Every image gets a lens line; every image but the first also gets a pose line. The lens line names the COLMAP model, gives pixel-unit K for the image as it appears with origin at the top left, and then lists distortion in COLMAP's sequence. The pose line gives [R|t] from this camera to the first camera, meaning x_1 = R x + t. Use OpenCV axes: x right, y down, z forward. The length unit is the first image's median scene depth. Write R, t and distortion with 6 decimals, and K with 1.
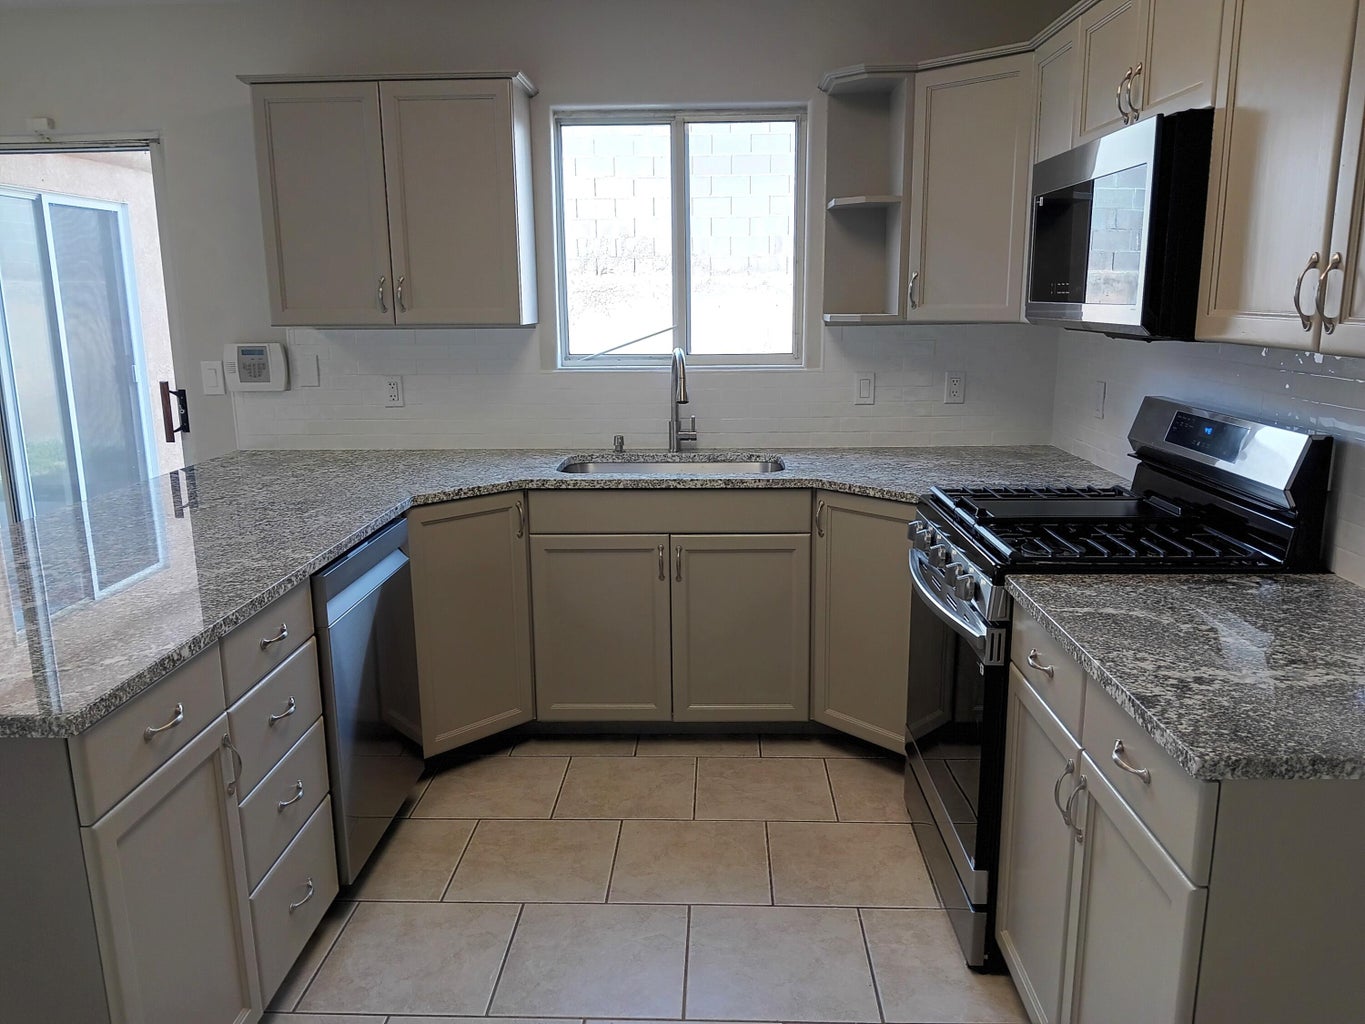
lens RADIAL K [[1019.9, 0, 682.5], [0, 1019.9, 512.0], [0, 0, 1]] dist [0.106837, -0.196704]
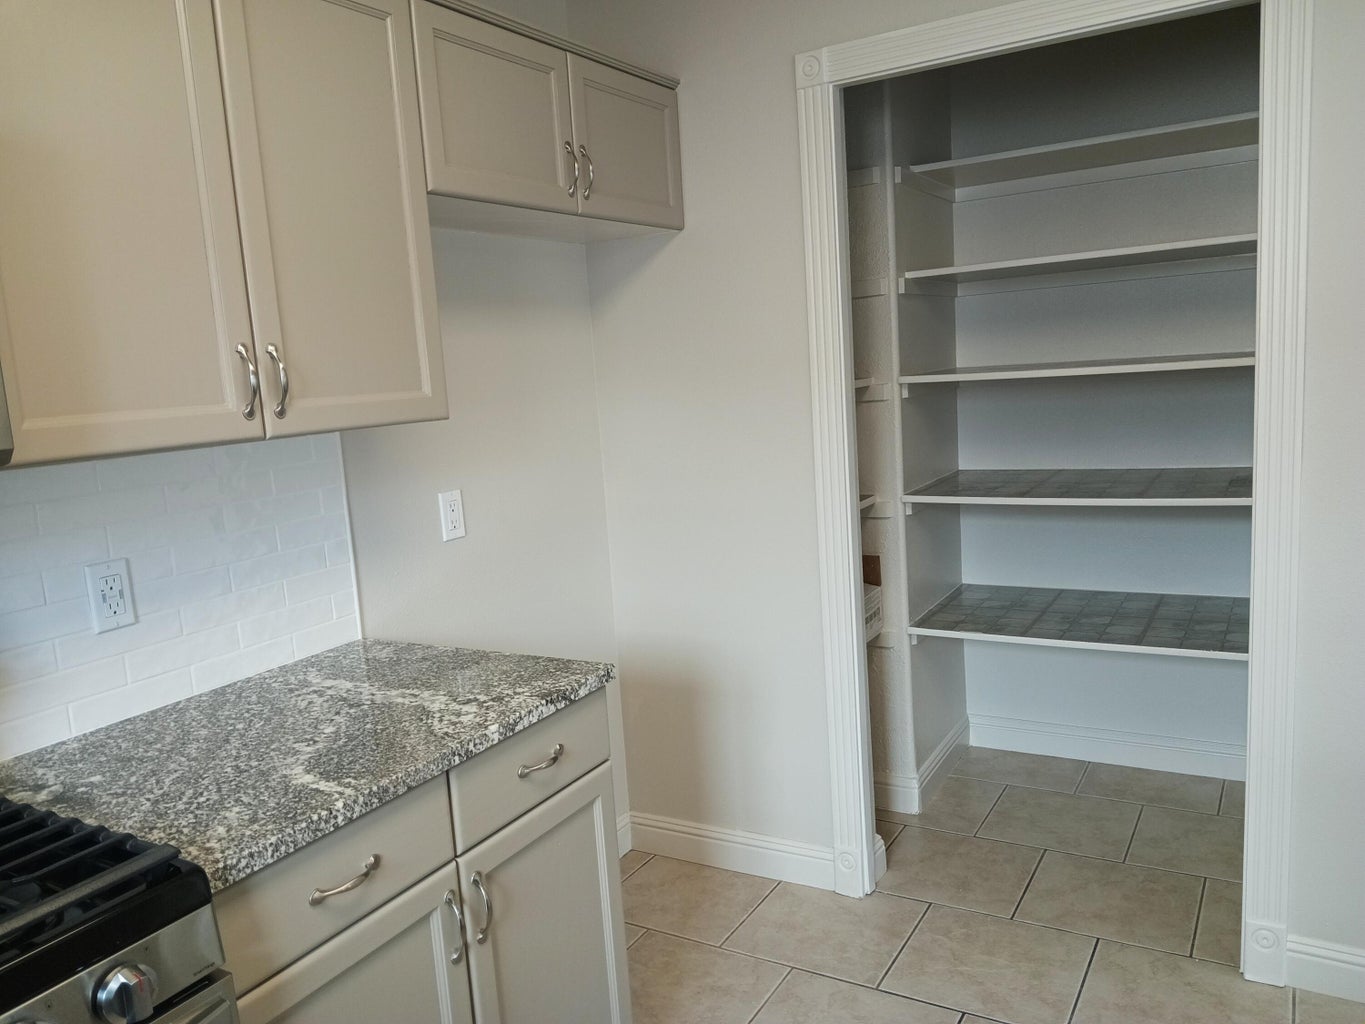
lens RADIAL K [[1019.9, 0, 682.5], [0, 1019.9, 512.0], [0, 0, 1]] dist [0.106837, -0.196704]
pose [[-0.874850, -0.000708, 0.484393, -0.221709], [0.173683, 0.933049, 0.315047, -0.299556], [-0.452185, 0.359750, -0.816155, 1.485364]]
